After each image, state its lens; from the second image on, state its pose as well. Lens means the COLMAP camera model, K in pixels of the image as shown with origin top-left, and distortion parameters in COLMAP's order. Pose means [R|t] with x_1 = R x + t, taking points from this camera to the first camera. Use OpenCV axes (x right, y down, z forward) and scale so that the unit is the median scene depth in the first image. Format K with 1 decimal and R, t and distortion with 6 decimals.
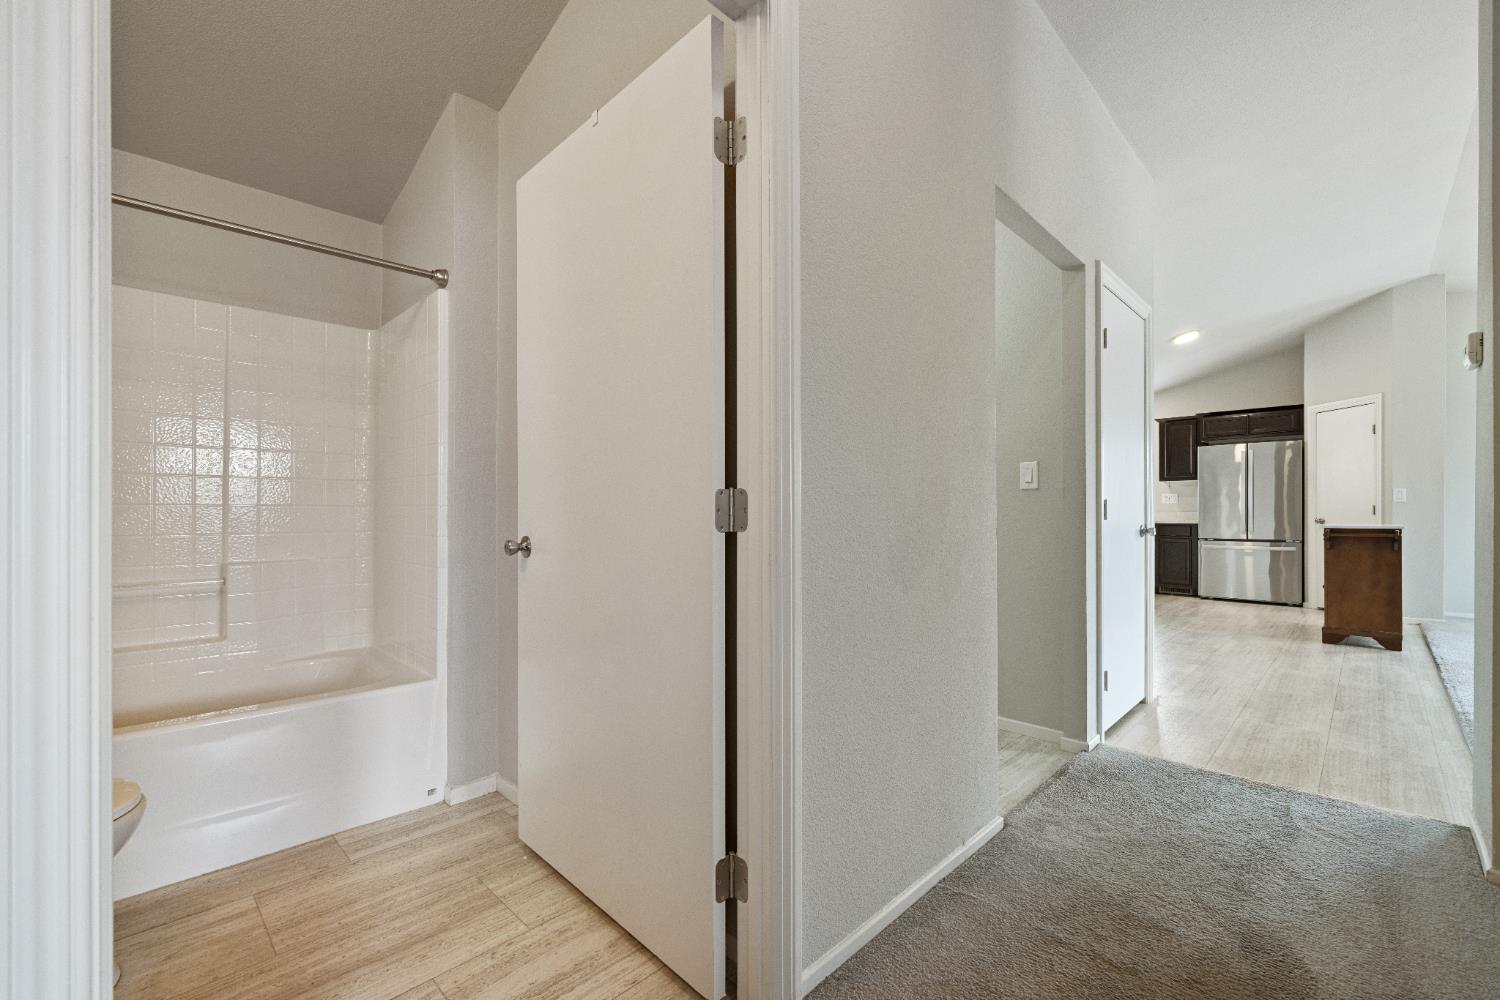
lens RADIAL K [[626.4, 0, 757.8], [0, 626.4, 510.9], [0, 0, 1]] dist [-0.000070, 0.000461]
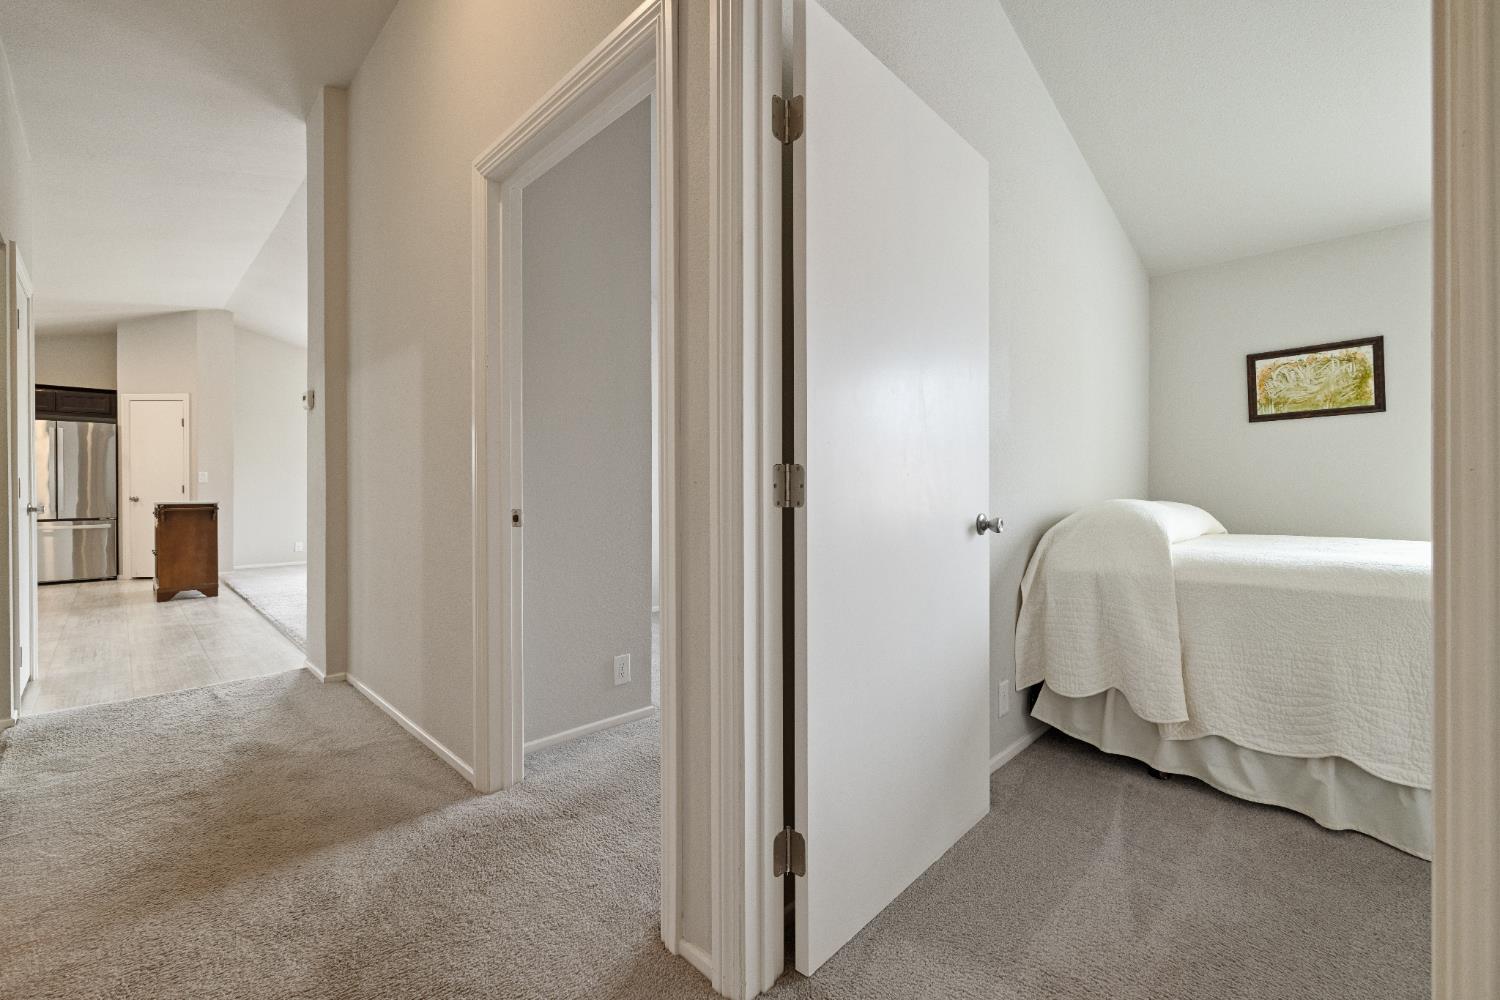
lens RADIAL K [[626.4, 0, 736.6], [0, 626.4, 489.8], [0, 0, 1]] dist [-0.000070, 0.000461]
pose [[0.009770, 0.001859, 0.999951, -0.196159], [-0.003668, 0.999992, -0.001823, -0.001642], [-0.999946, -0.003650, 0.009776, -0.075236]]
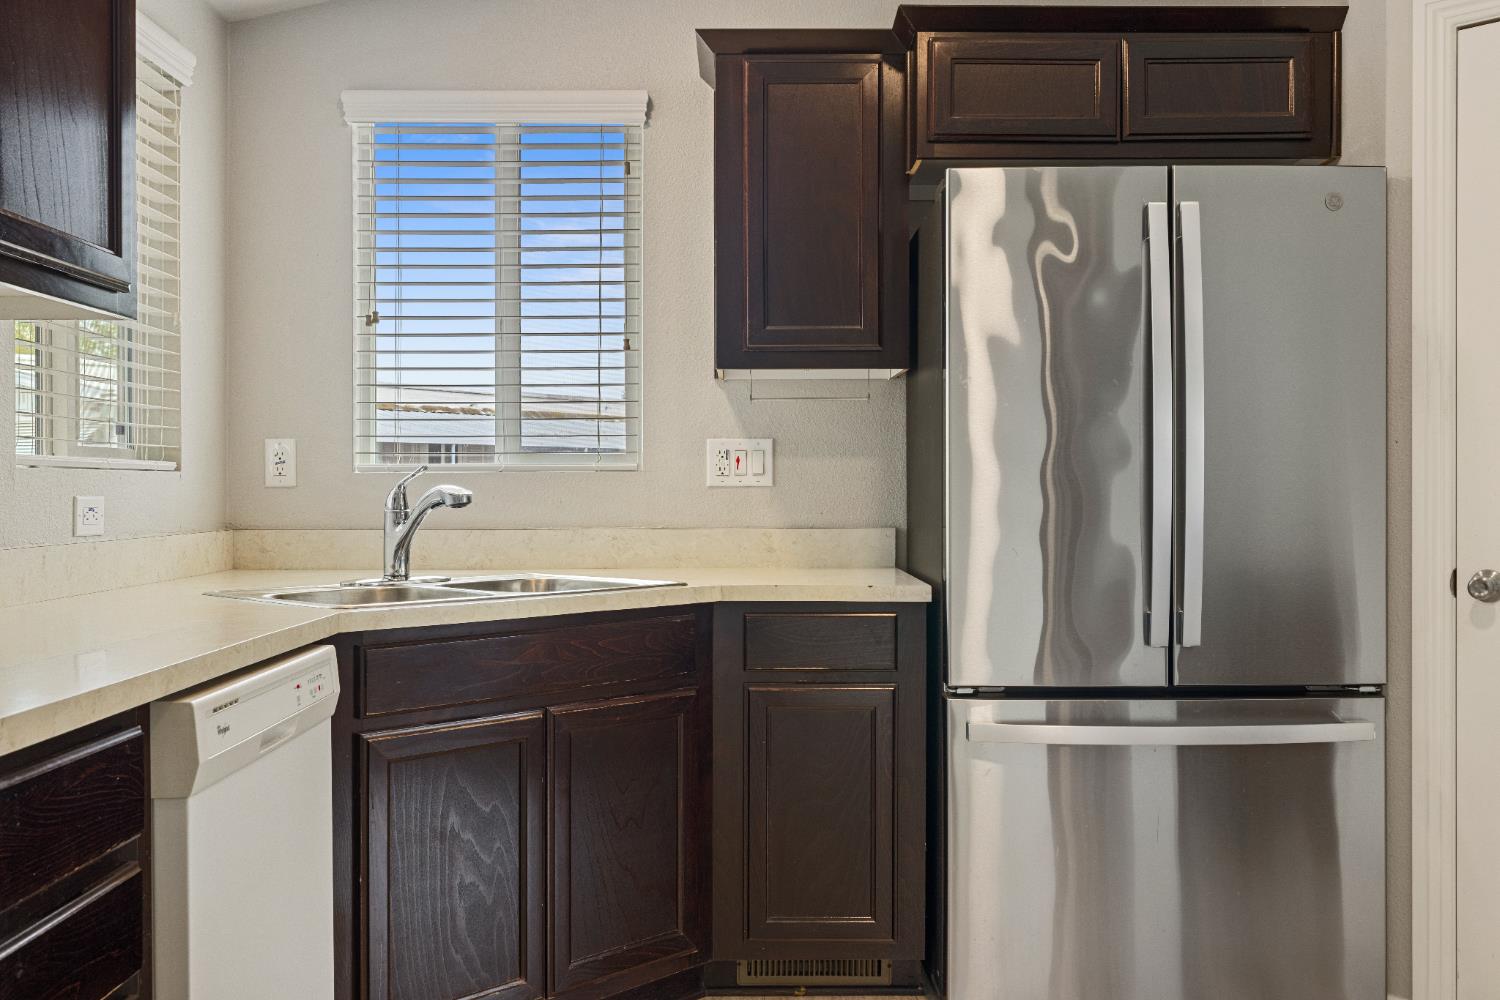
lens RADIAL K [[1432.0, 0, 752.9], [0, 1432.0, 495.9], [0, 0, 1]] dist [-0.028043, 0.000000]
pose [[0.713426, -0.004119, 0.700718, 0.423302], [0.001548, 0.999990, 0.004303, -0.013150], [-0.700729, -0.001985, 0.713425, 0.832654]]
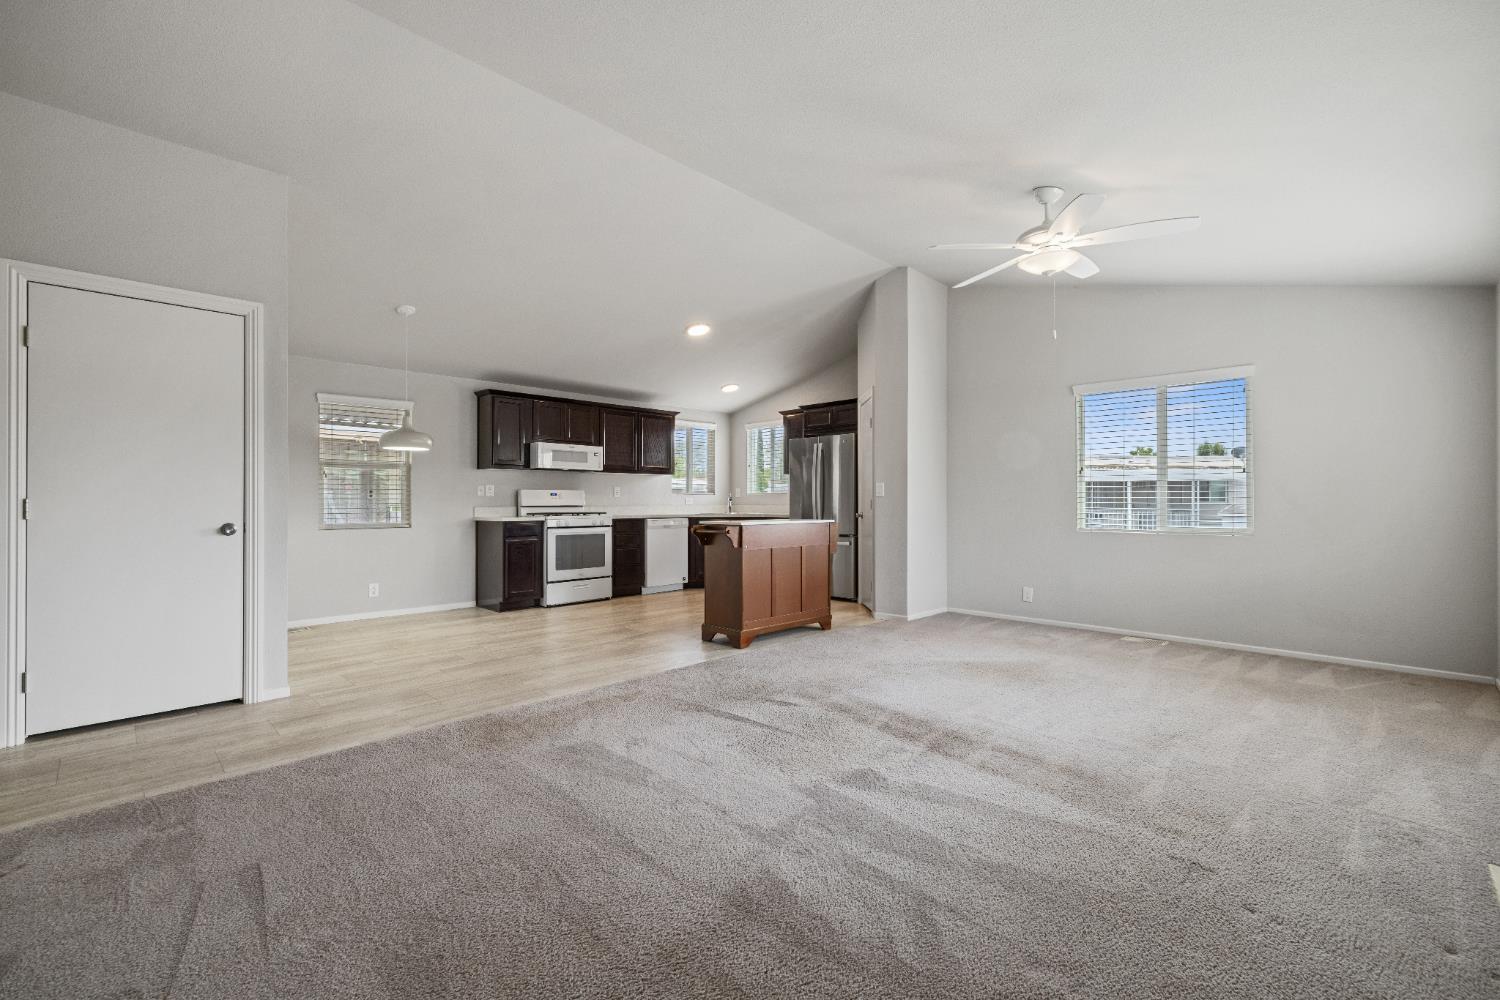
lens RADIAL K [[626.4, 0, 745.2], [0, 626.4, 498.2], [0, 0, 1]] dist [-0.000070, 0.000461]
pose [[0.999968, -0.001482, -0.007853, 0.710437], [0.001448, 0.999990, -0.004310, -0.006414], [0.007859, 0.004299, 0.999960, 0.004192]]
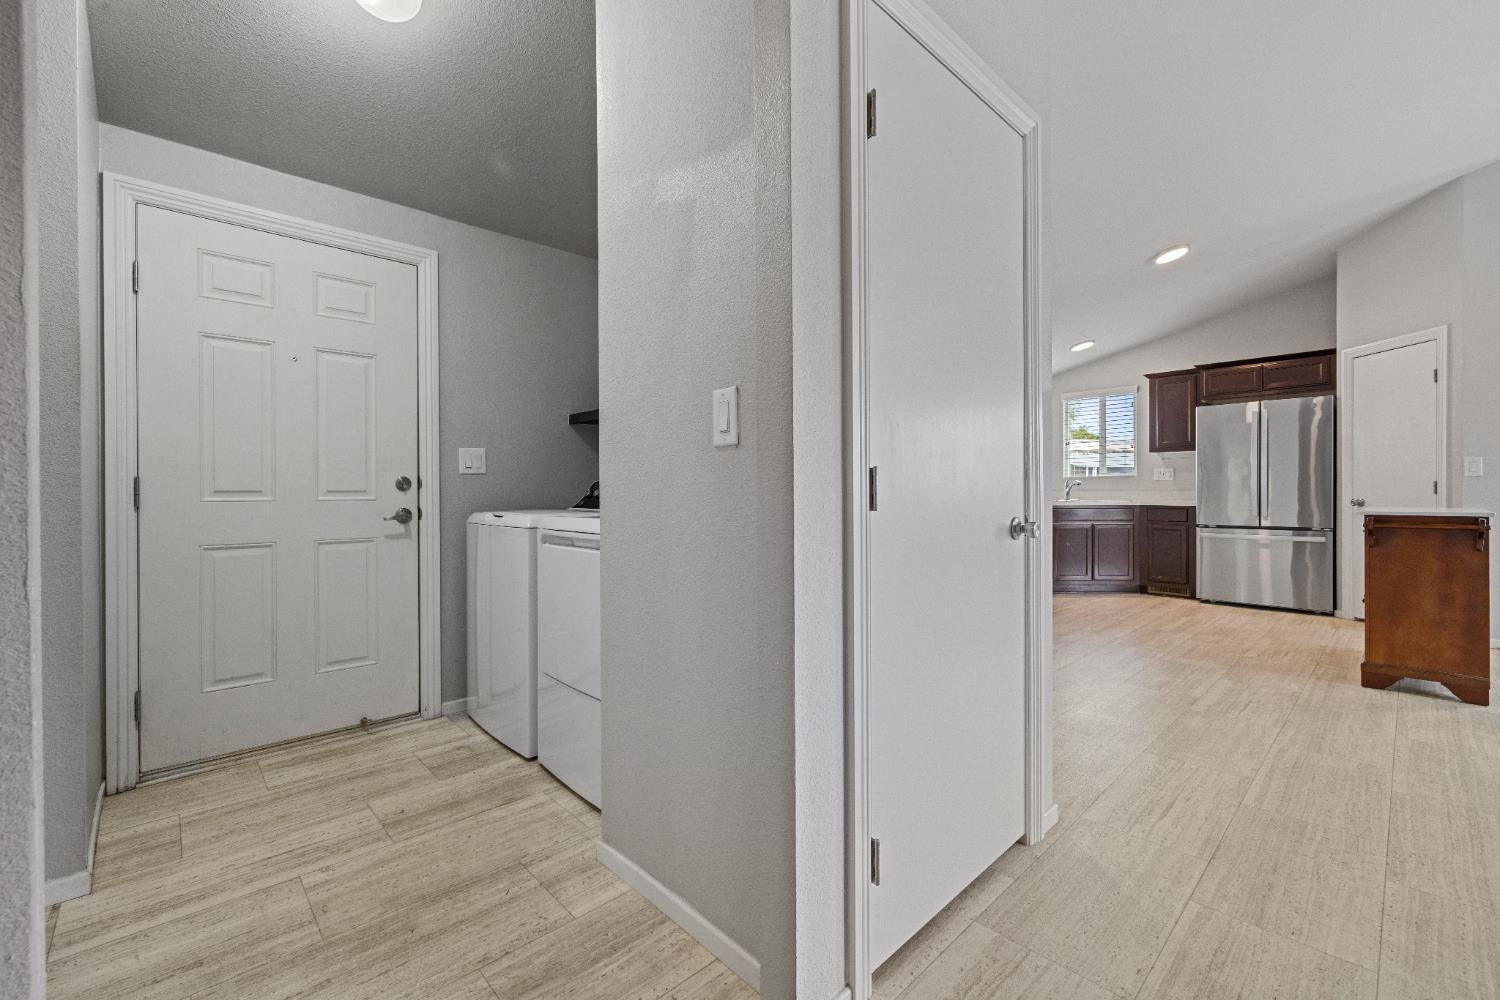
lens RADIAL K [[626.4, 0, 752.0], [0, 626.4, 493.6], [0, 0, 1]] dist [-0.000070, 0.000461]
pose [[0.999304, -0.002172, -0.037248, 0.199191], [0.002367, 0.999984, 0.005182, -0.000373], [0.037236, -0.005267, 0.999293, 0.222440]]
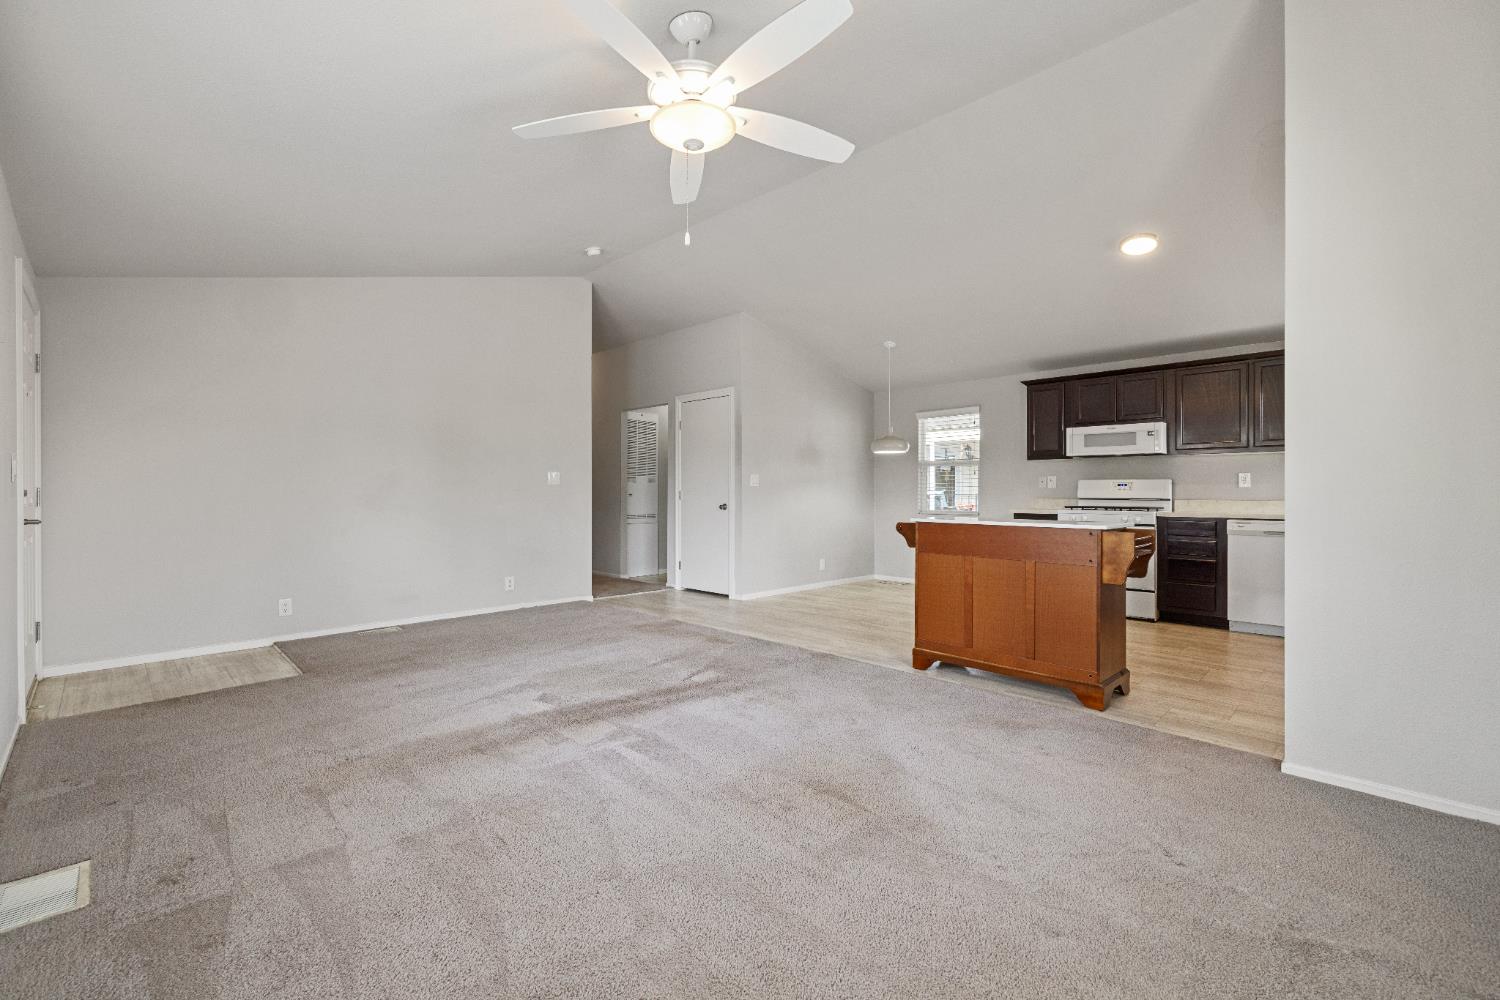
lens RADIAL K [[626.4, 0, 756.6], [0, 626.4, 496.4], [0, 0, 1]] dist [-0.000070, 0.000461]
pose [[0.017170, 0.002839, -0.999849, 1.259064], [-0.003807, 0.999989, 0.002774, -0.002483], [0.999845, 0.003759, 0.017181, 0.524180]]
